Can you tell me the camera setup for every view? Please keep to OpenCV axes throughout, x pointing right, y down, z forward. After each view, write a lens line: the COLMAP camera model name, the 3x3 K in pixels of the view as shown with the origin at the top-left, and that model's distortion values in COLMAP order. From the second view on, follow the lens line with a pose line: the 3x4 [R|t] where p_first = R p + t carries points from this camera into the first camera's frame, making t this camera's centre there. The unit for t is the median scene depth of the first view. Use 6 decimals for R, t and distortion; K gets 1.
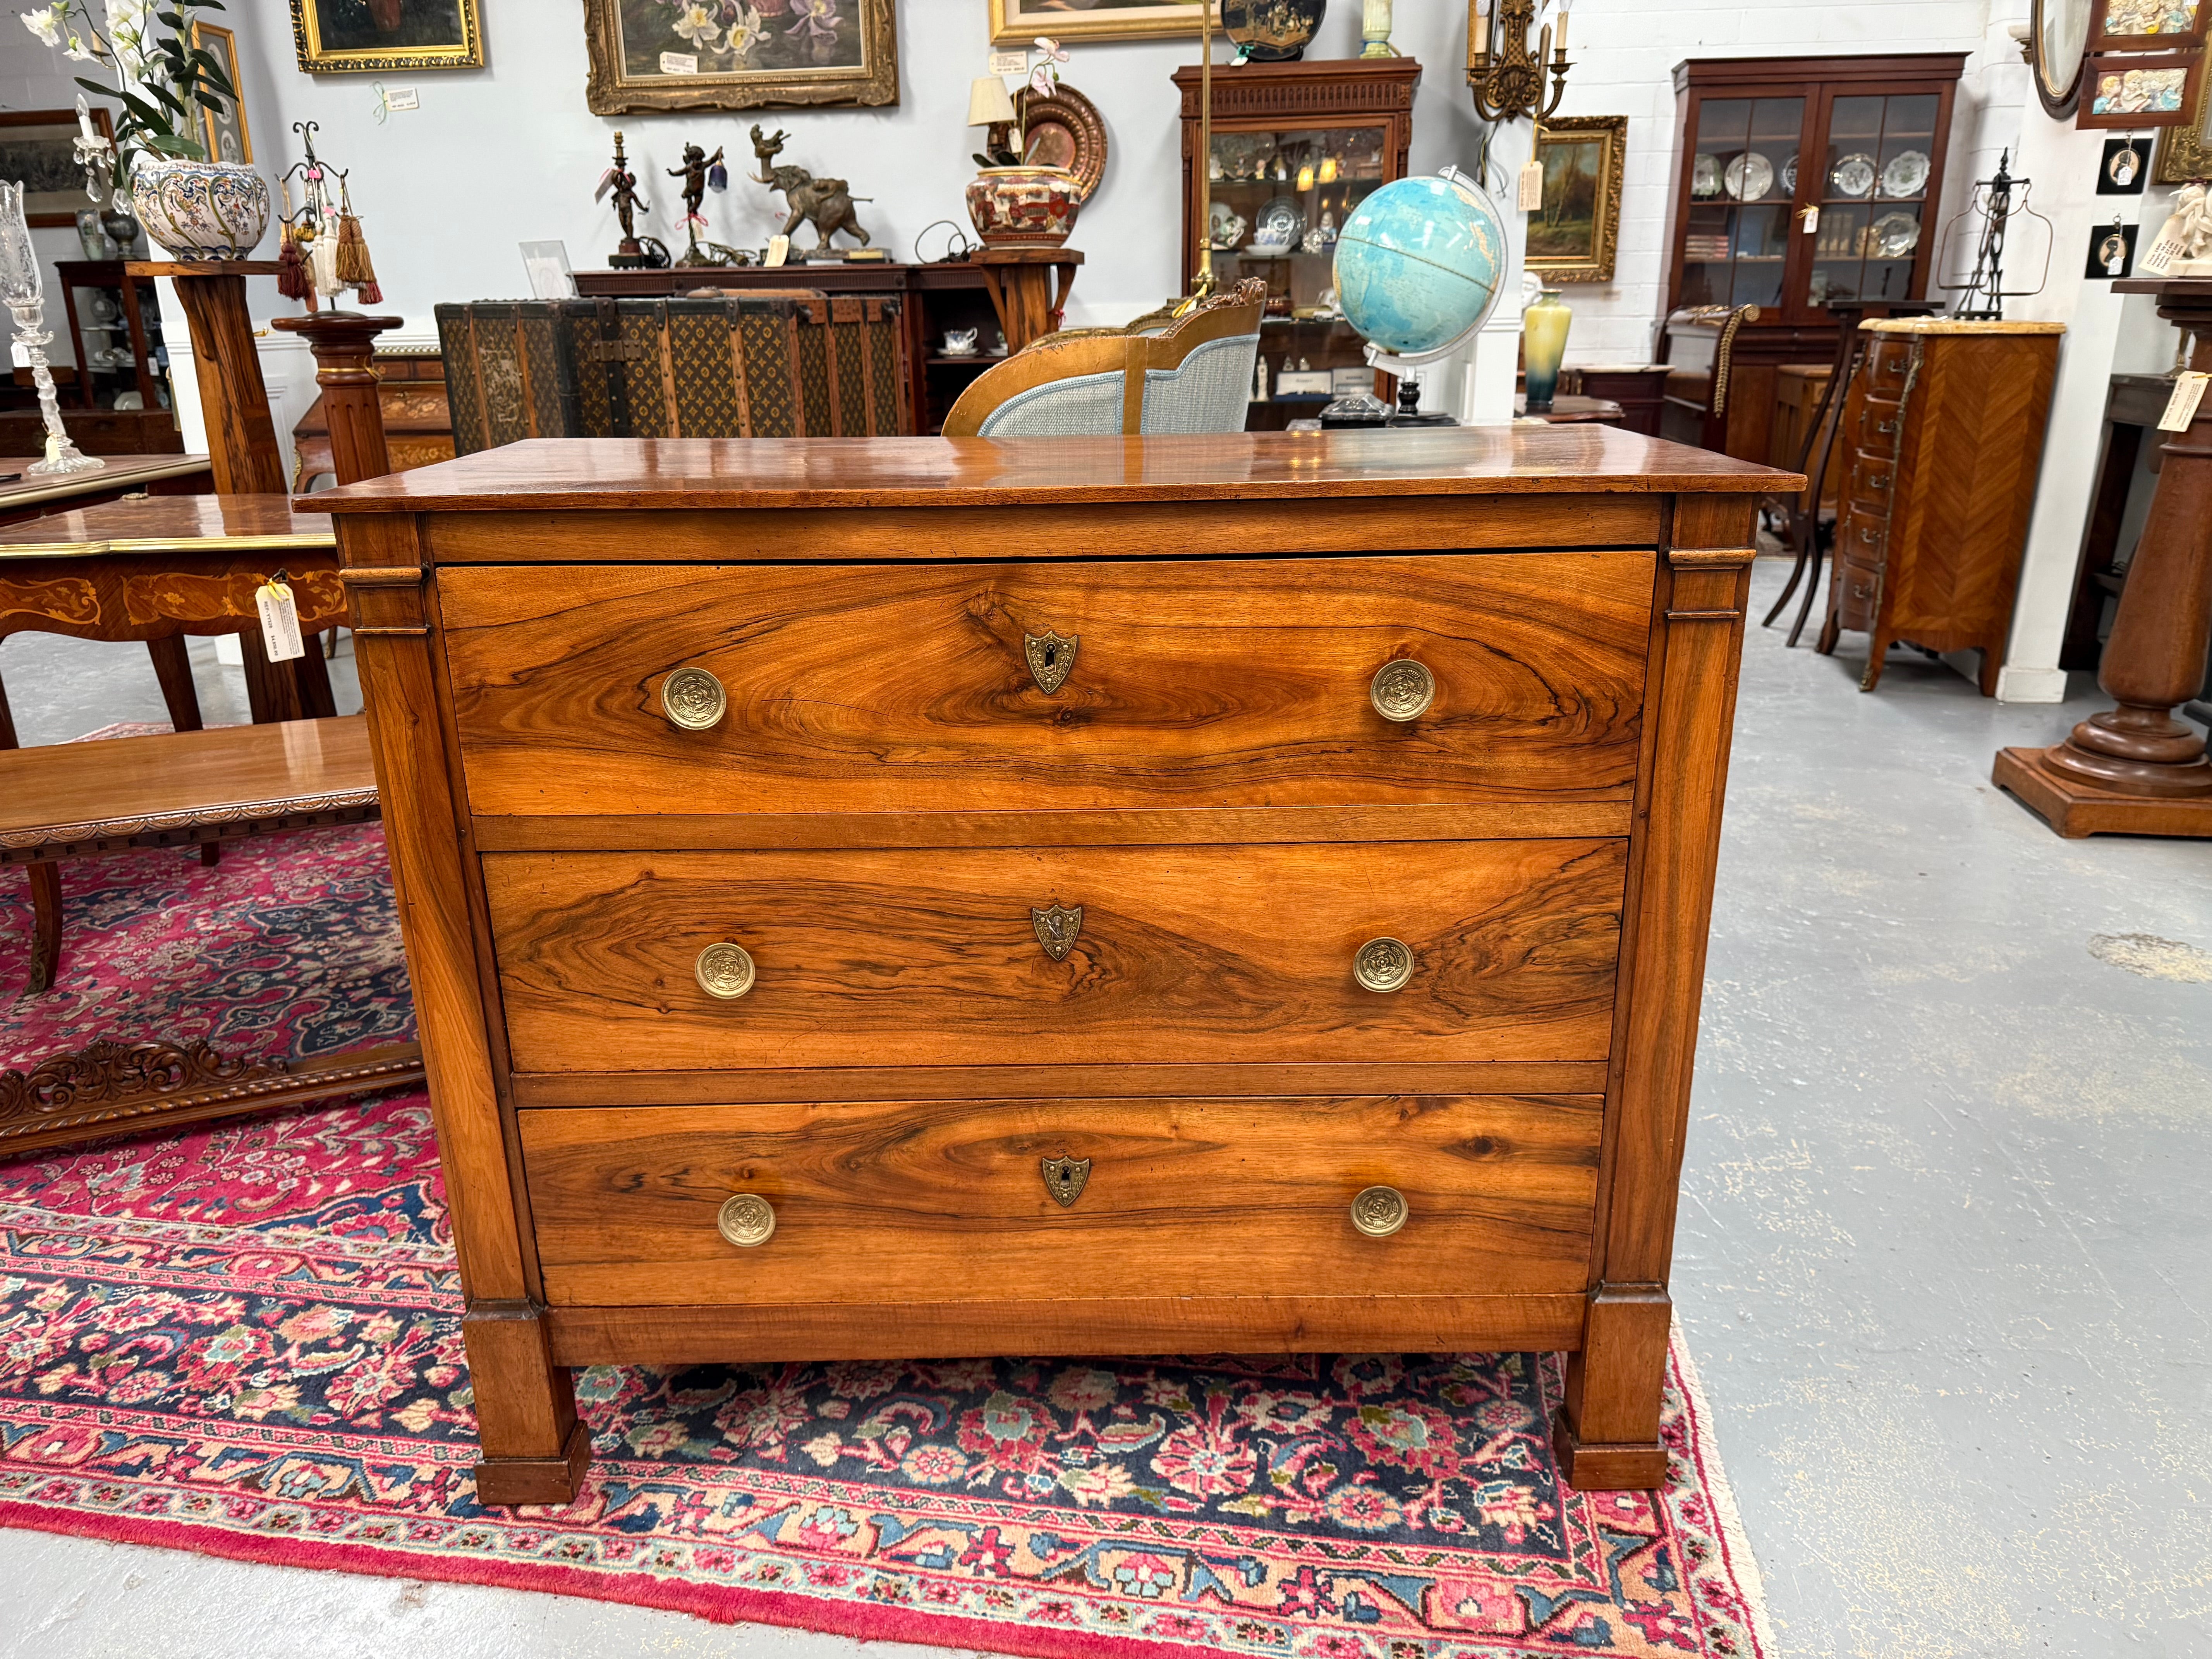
lens RADIAL K [[1584.9, 0, 1094.5], [0, 1584.9, 823.0], [0, 0, 1]] dist [0.002153, -0.005411]
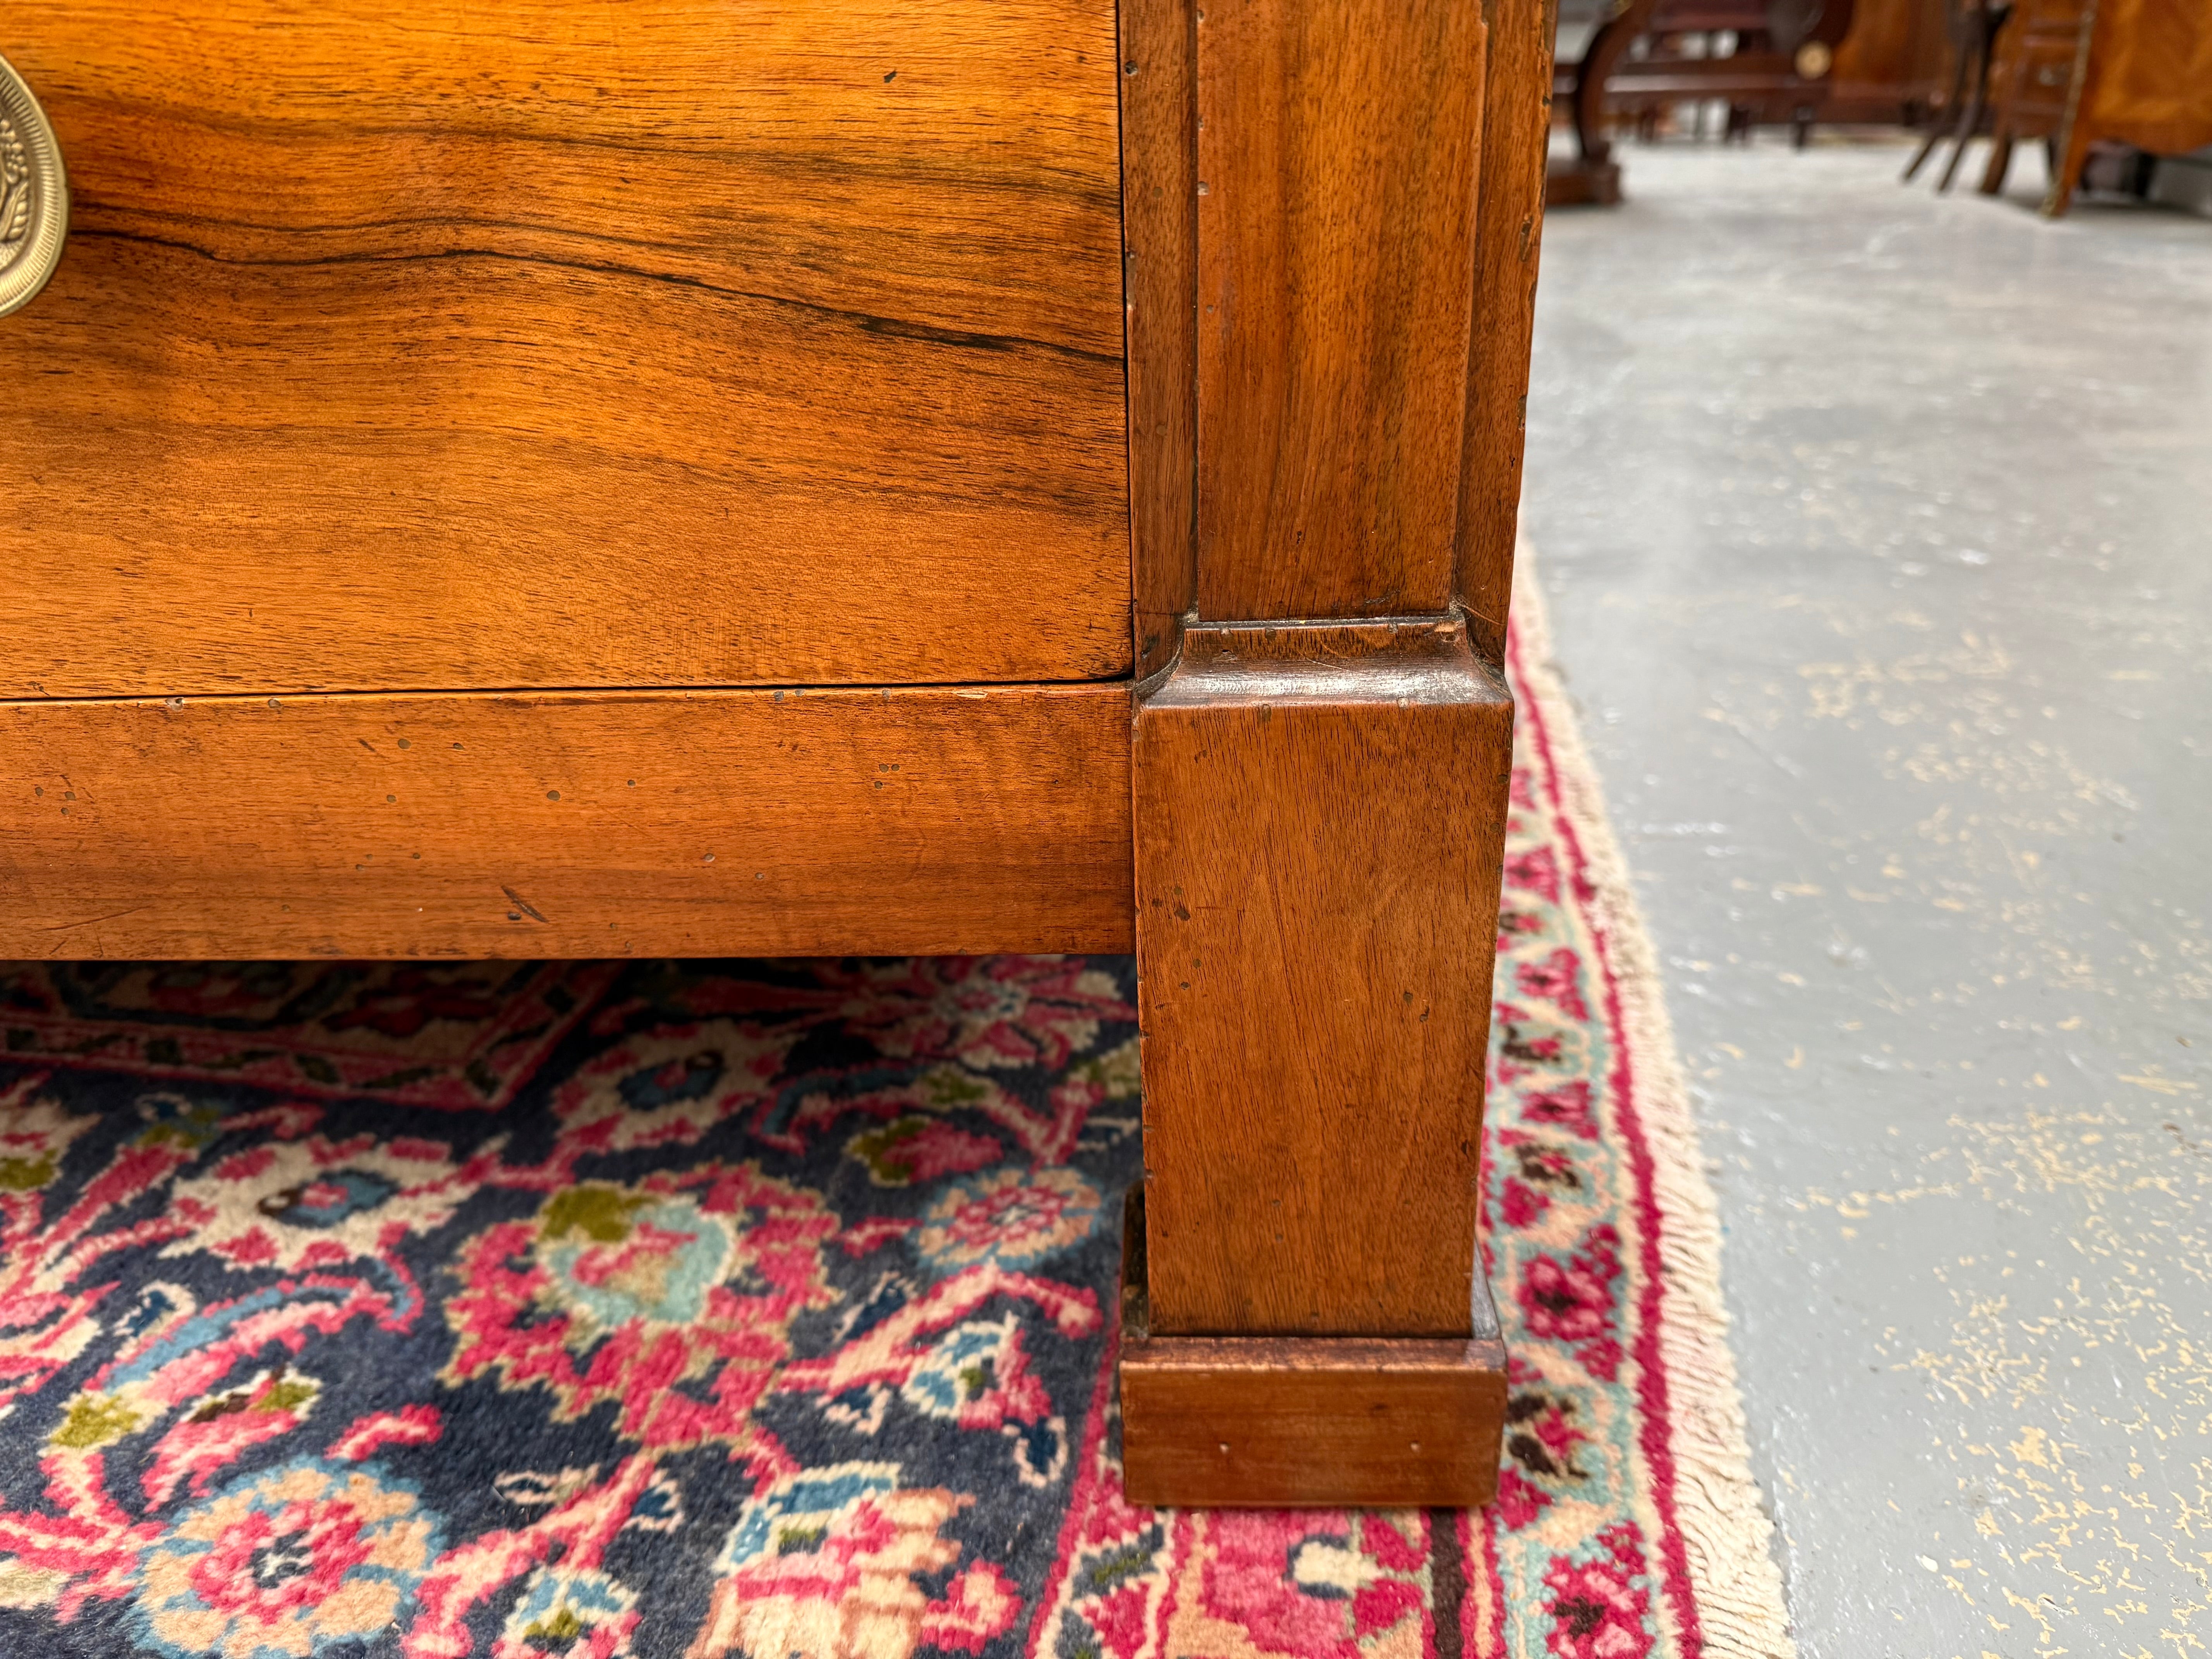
lens RADIAL K [[1598.2, 0, 1077.2], [0, 1598.2, 824.3], [0, 0, 1]] dist [-0.017834, -0.004246]
pose [[0.998849, -0.000242, -0.047961, 0.319054], [0.005965, 0.992850, 0.119222, 0.295071], [0.047589, -0.119371, 0.991709, 0.794858]]
